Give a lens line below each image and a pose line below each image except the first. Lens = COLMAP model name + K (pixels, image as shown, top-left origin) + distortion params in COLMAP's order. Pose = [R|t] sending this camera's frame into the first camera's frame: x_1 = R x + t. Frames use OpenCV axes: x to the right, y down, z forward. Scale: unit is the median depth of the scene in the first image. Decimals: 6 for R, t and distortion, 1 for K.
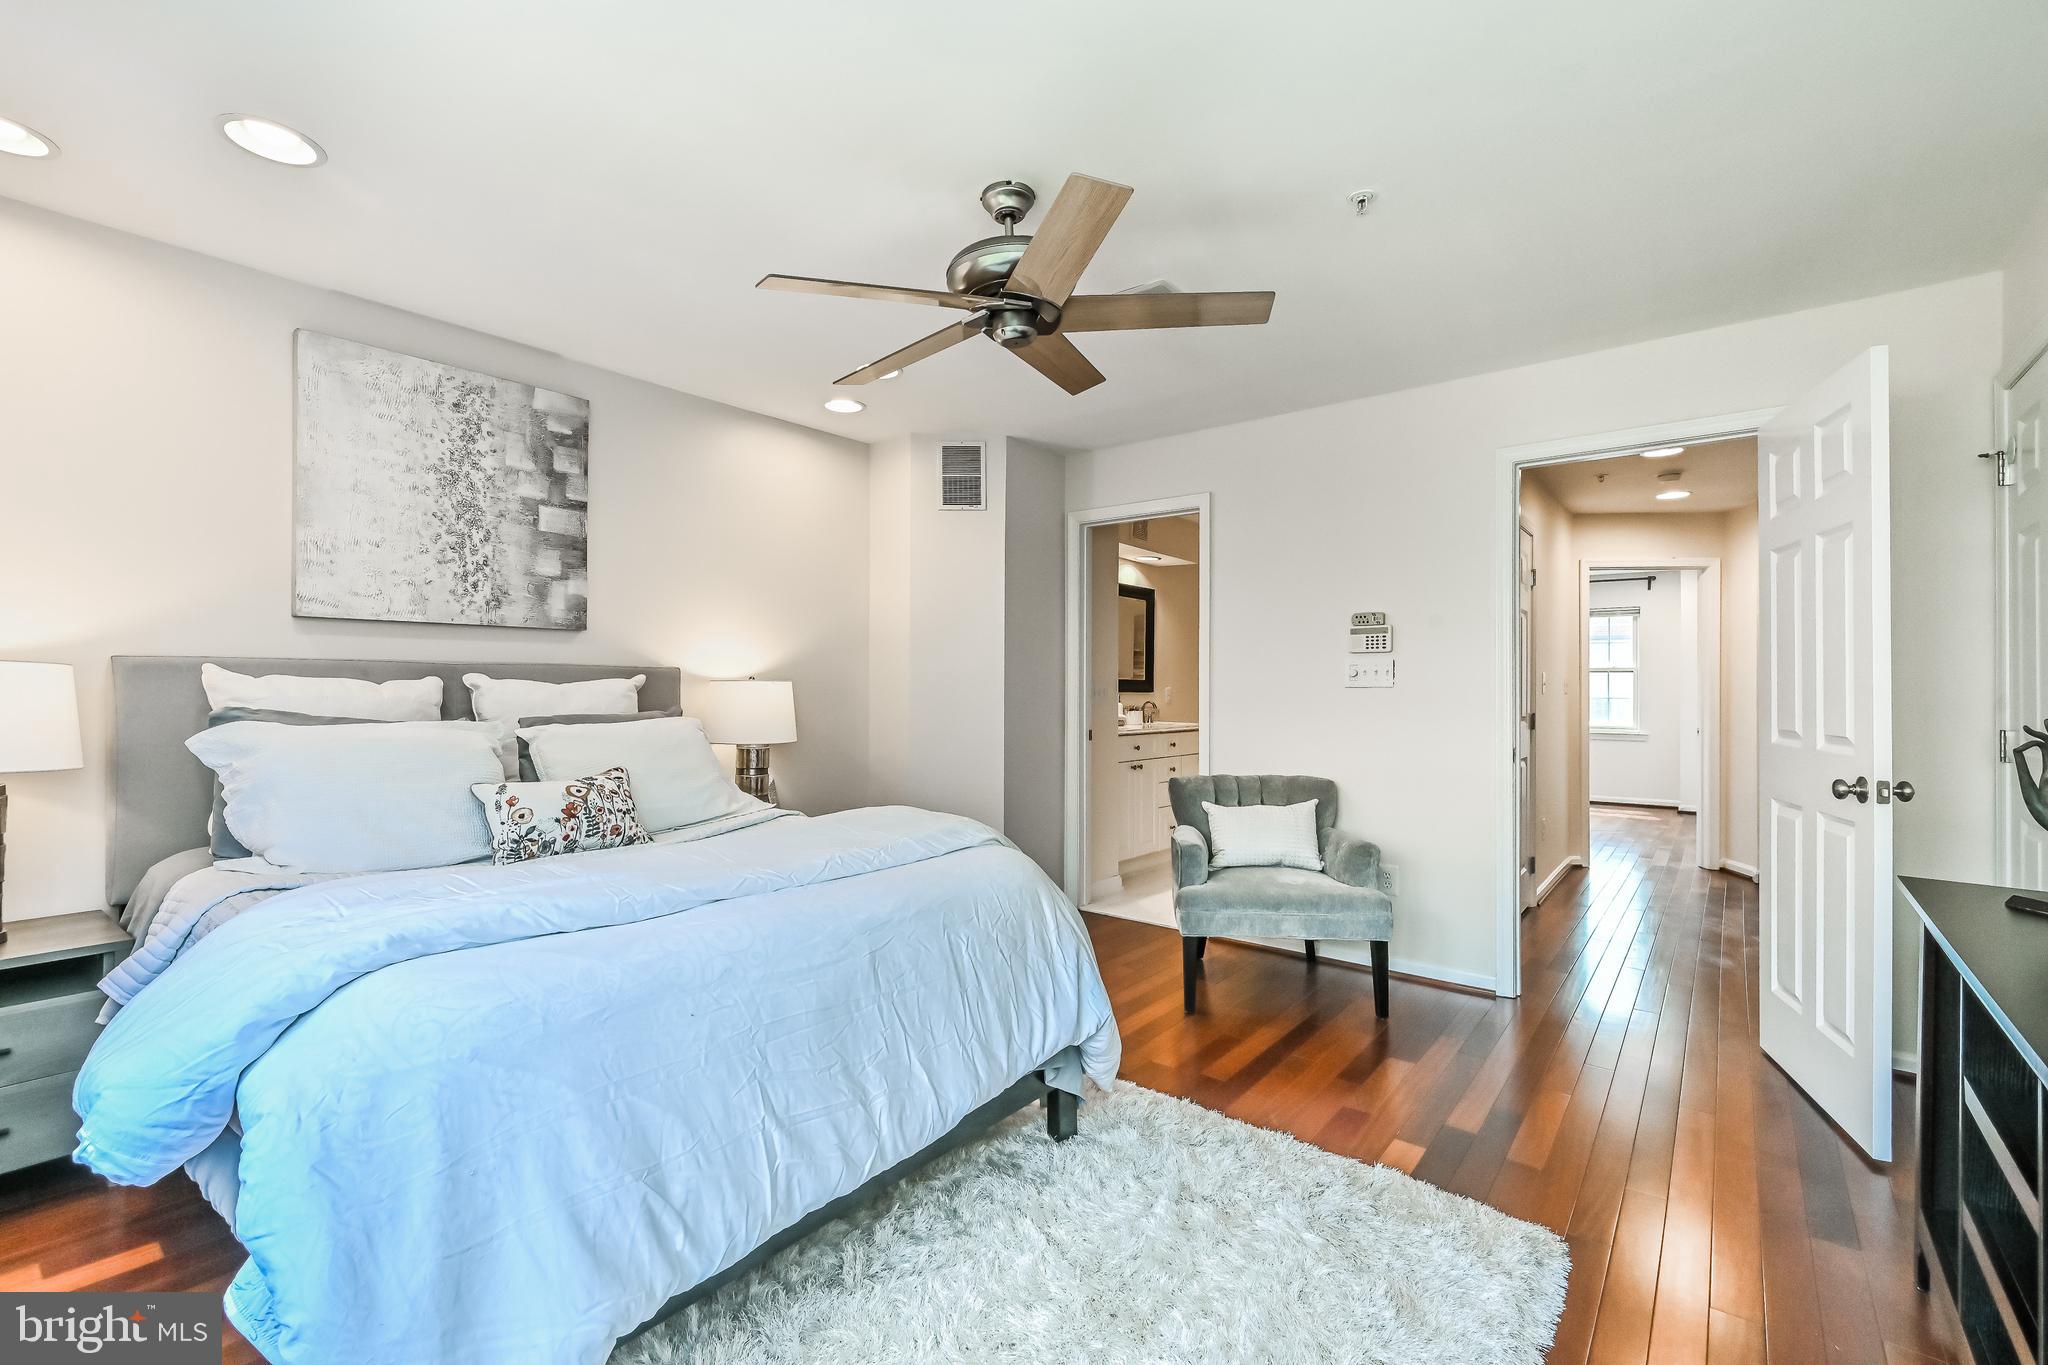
lens RADIAL K [[868.7, 0, 1013.4], [0, 868.7, 679.5], [0, 0, 1]] dist [-0.004776, 0.000737]
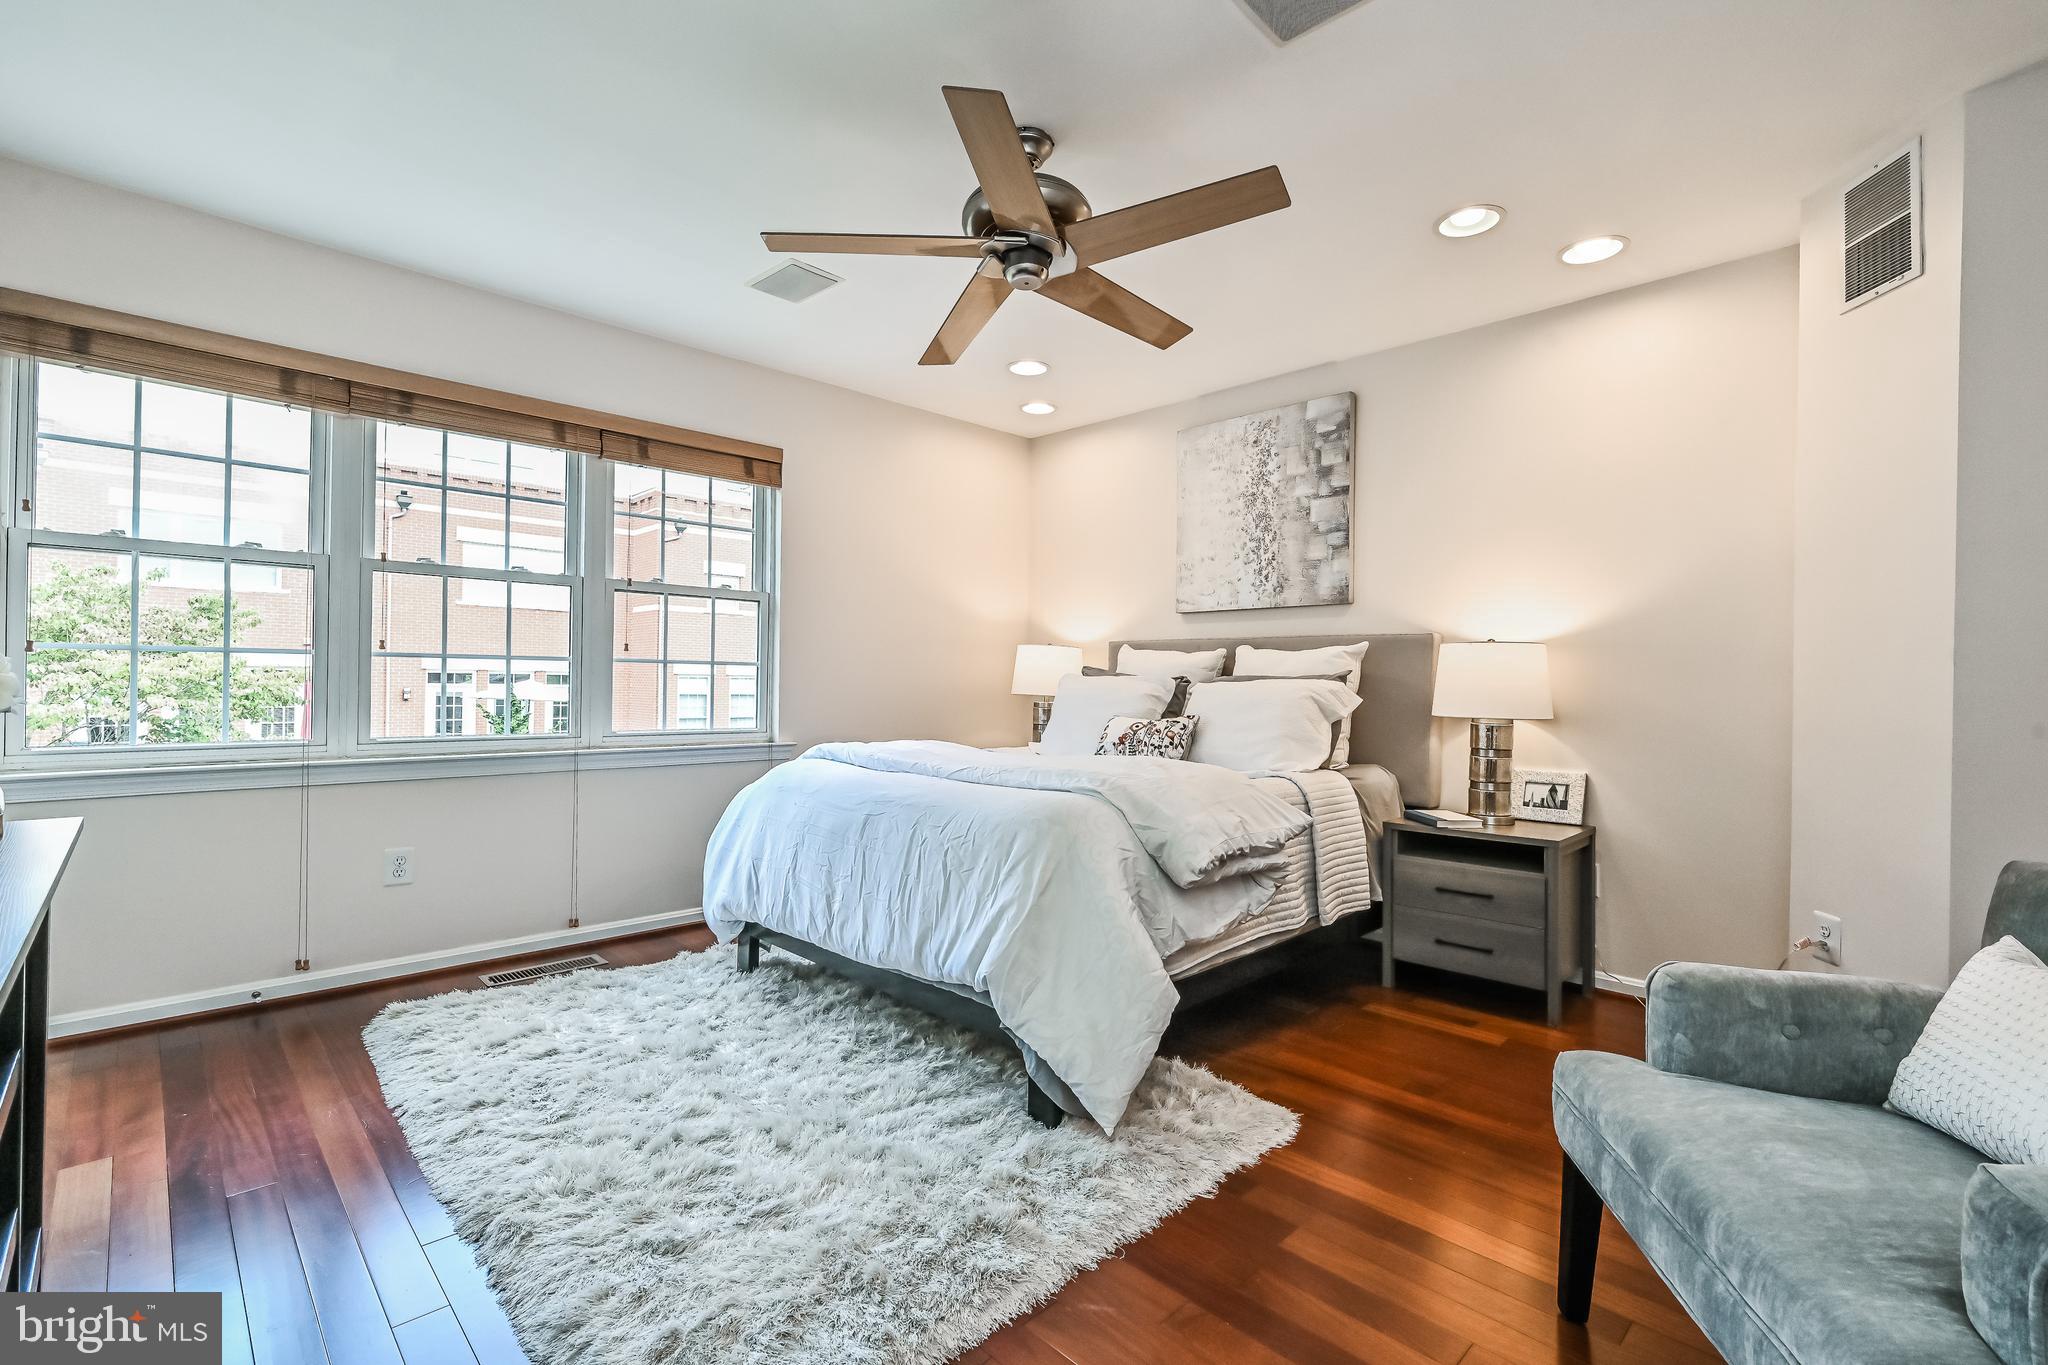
lens RADIAL K [[868.7, 0, 1015.0], [0, 868.7, 681.2], [0, 0, 1]] dist [-0.004776, 0.000737]
pose [[-0.099287, 0.000477, -0.995059, 0.685722], [-0.002825, 0.999996, 0.000761, 0.045084], [0.995055, 0.002887, -0.099285, 0.750706]]
